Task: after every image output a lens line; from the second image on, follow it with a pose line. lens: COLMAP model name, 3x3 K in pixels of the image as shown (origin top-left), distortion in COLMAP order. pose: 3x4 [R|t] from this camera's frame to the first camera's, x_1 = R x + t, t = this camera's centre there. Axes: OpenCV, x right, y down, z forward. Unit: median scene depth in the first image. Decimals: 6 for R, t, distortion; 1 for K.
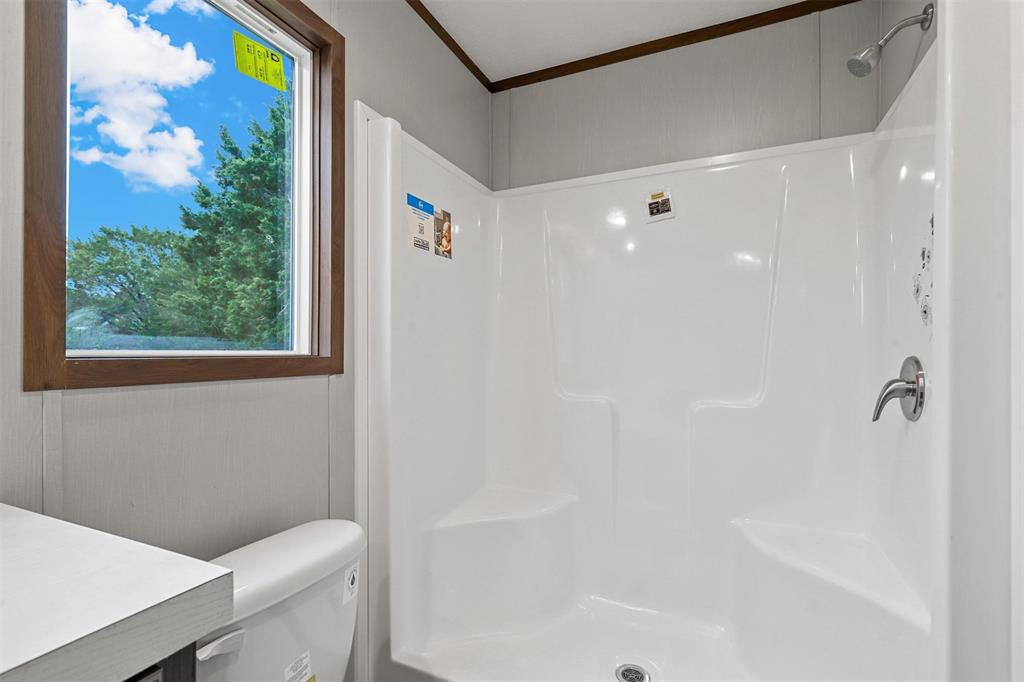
lens RADIAL K [[466.0, 0, 513.6], [0, 466.0, 345.6], [0, 0, 1]] dist [0.001127, 0.001006]
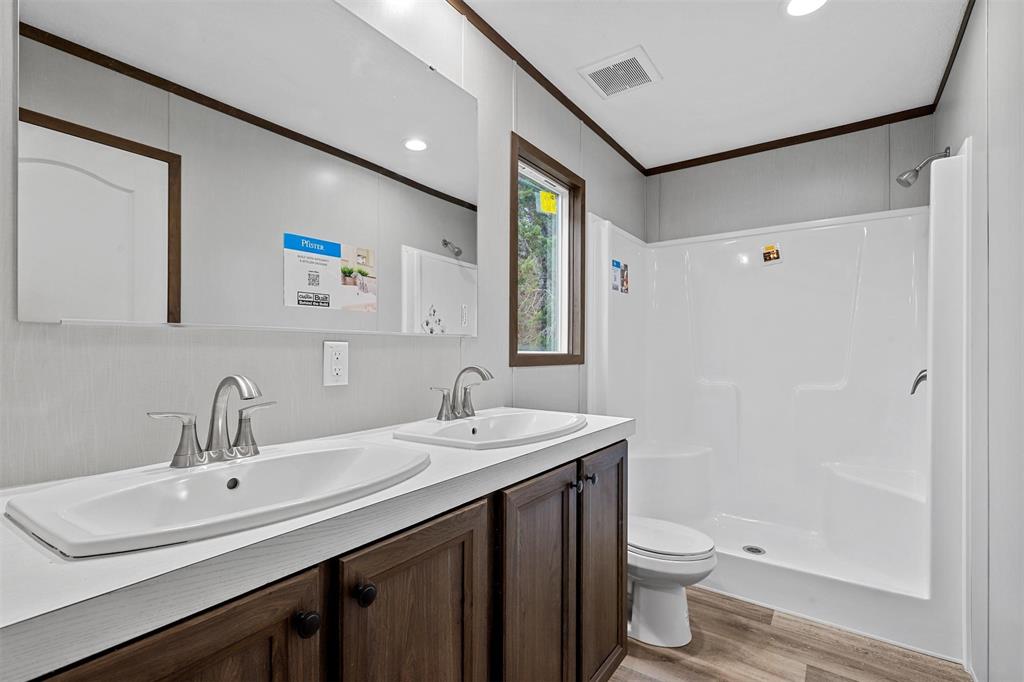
lens RADIAL K [[466.0, 0, 510.2], [0, 466.0, 345.8], [0, 0, 1]] dist [0.001127, 0.001006]
pose [[0.981104, 0.001638, -0.193472, -0.239794], [-0.001273, 0.999997, 0.002007, -0.011382], [0.193475, -0.001723, 0.981104, -0.692721]]
